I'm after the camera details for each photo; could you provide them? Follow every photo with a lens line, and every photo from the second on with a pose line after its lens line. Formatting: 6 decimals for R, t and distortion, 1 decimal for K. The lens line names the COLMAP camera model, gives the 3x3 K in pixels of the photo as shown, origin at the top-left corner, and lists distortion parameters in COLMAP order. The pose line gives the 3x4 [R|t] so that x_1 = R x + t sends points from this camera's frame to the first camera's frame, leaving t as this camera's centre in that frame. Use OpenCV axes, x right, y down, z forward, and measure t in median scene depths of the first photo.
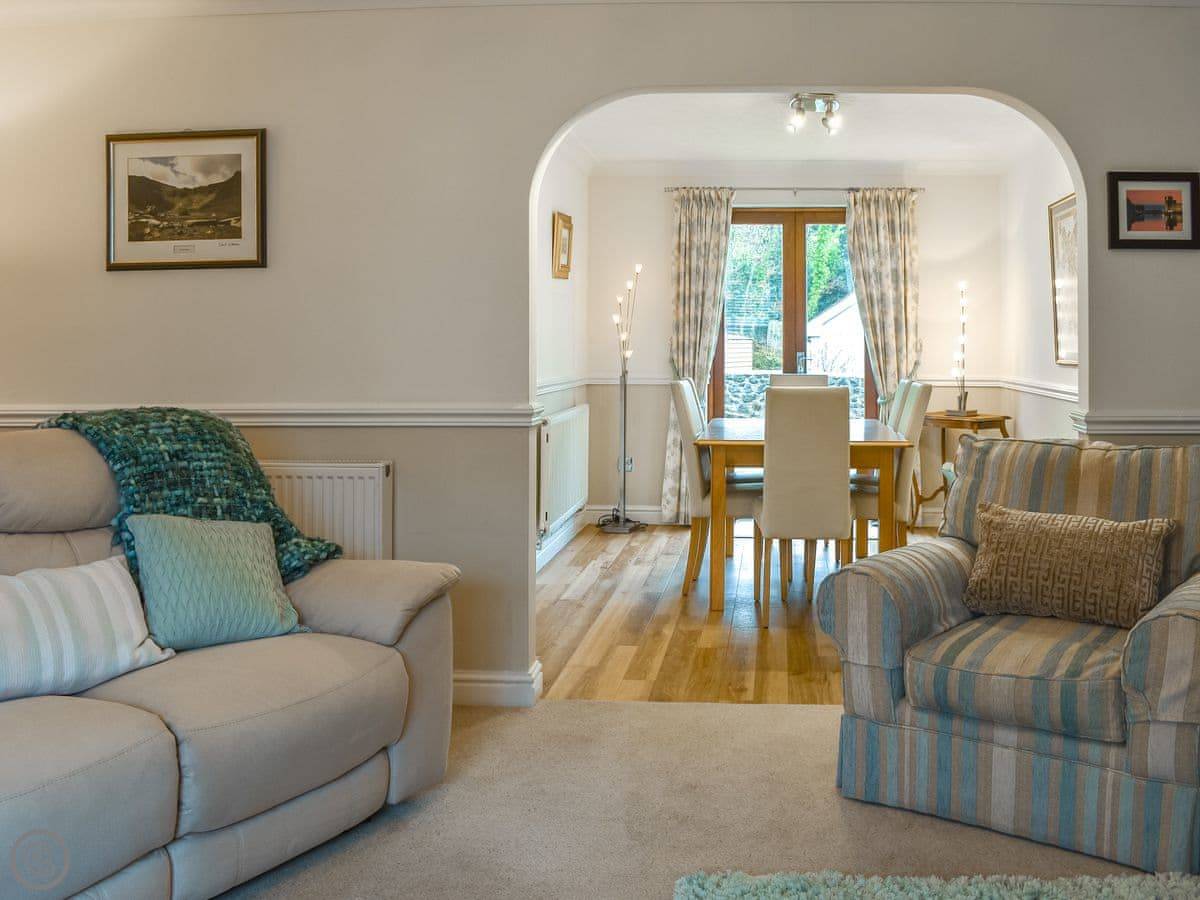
lens RADIAL K [[1192.3, 0, 600.0], [0, 1192.3, 450.0], [0, 0, 1]] dist [-0.110805, 0.011721]
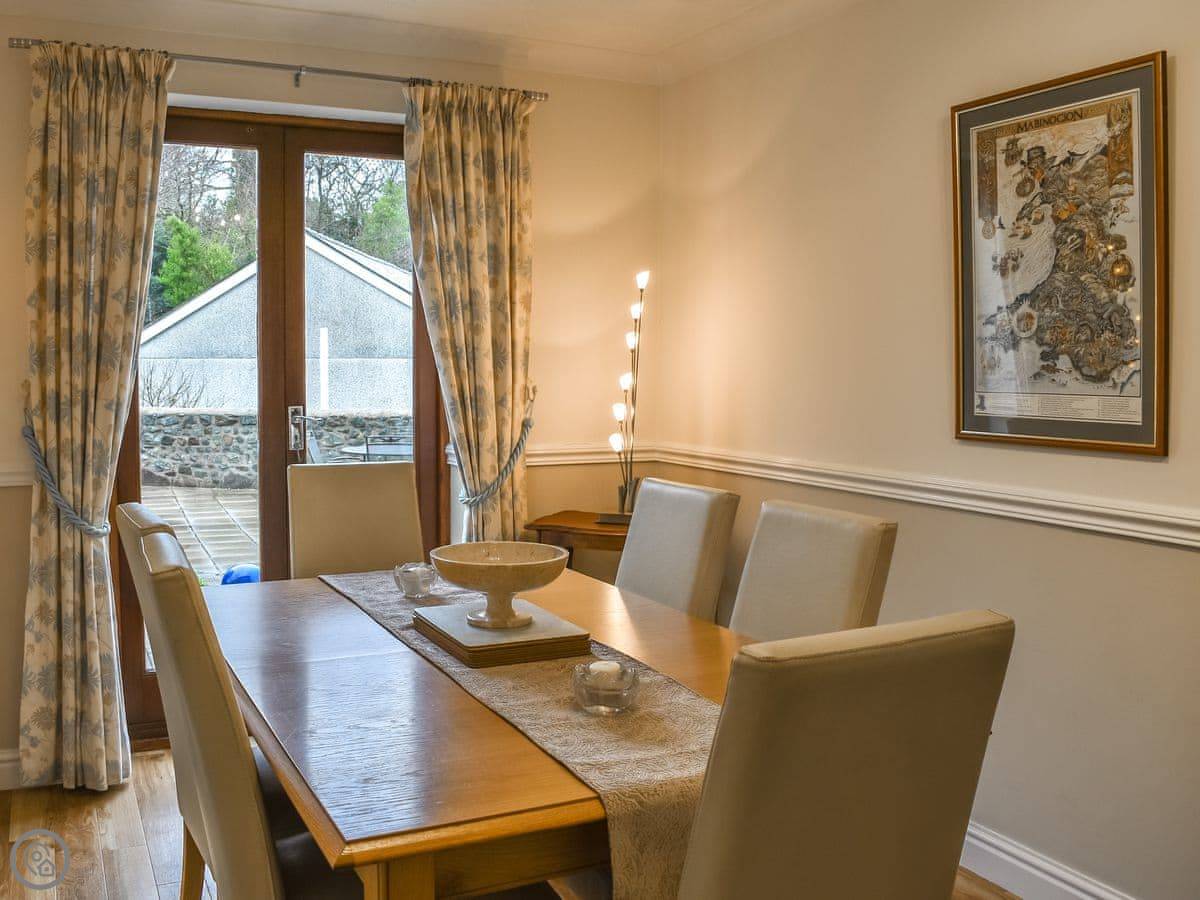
lens RADIAL K [[1192.3, 0, 600.0], [0, 1192.3, 450.0], [0, 0, 1]] dist [-0.110805, 0.011721]
pose [[0.832450, -0.038415, 0.552767, -0.002273], [0.047950, 0.998846, -0.002795, -0.059401], [-0.552022, 0.028832, 0.833331, 0.539358]]
